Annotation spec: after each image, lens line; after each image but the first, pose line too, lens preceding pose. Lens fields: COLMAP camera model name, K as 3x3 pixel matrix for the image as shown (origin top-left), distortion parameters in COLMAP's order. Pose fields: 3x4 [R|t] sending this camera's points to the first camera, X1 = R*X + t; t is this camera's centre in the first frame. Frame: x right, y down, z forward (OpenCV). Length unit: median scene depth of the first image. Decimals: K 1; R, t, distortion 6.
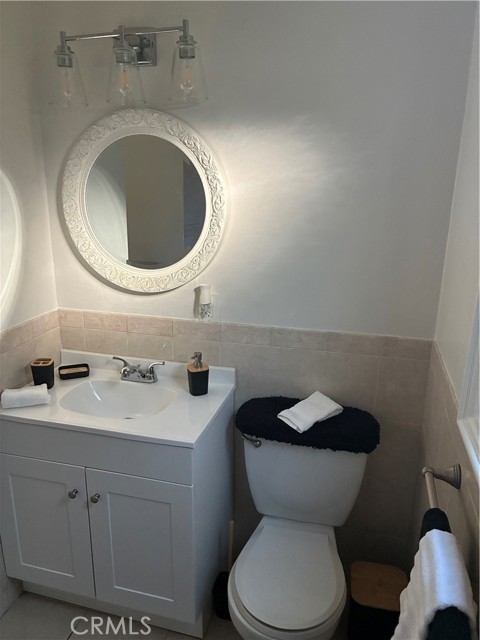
lens RADIAL K [[485.8, 0, 239.6], [0, 485.8, 321.1], [0, 0, 1]] dist [-0.005020, -0.002464]
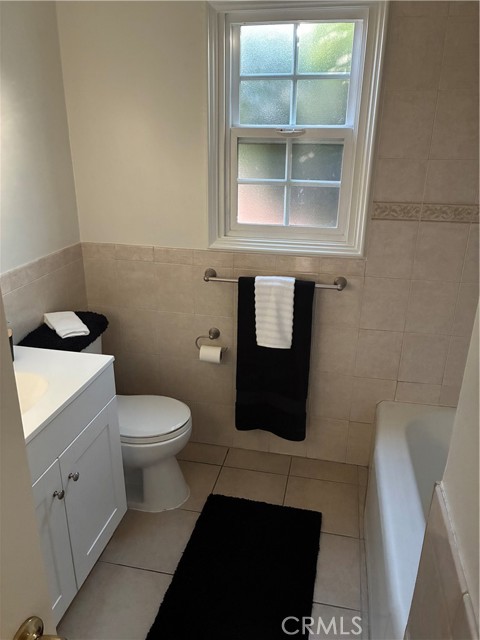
lens RADIAL K [[485.8, 0, 239.6], [0, 485.8, 319.1], [0, 0, 1]] dist [-0.005020, -0.002464]
pose [[-0.066507, -0.364091, 0.928986, -0.970264], [0.266554, 0.890726, 0.368179, -0.148930], [-0.961523, 0.272111, 0.037810, 0.530381]]
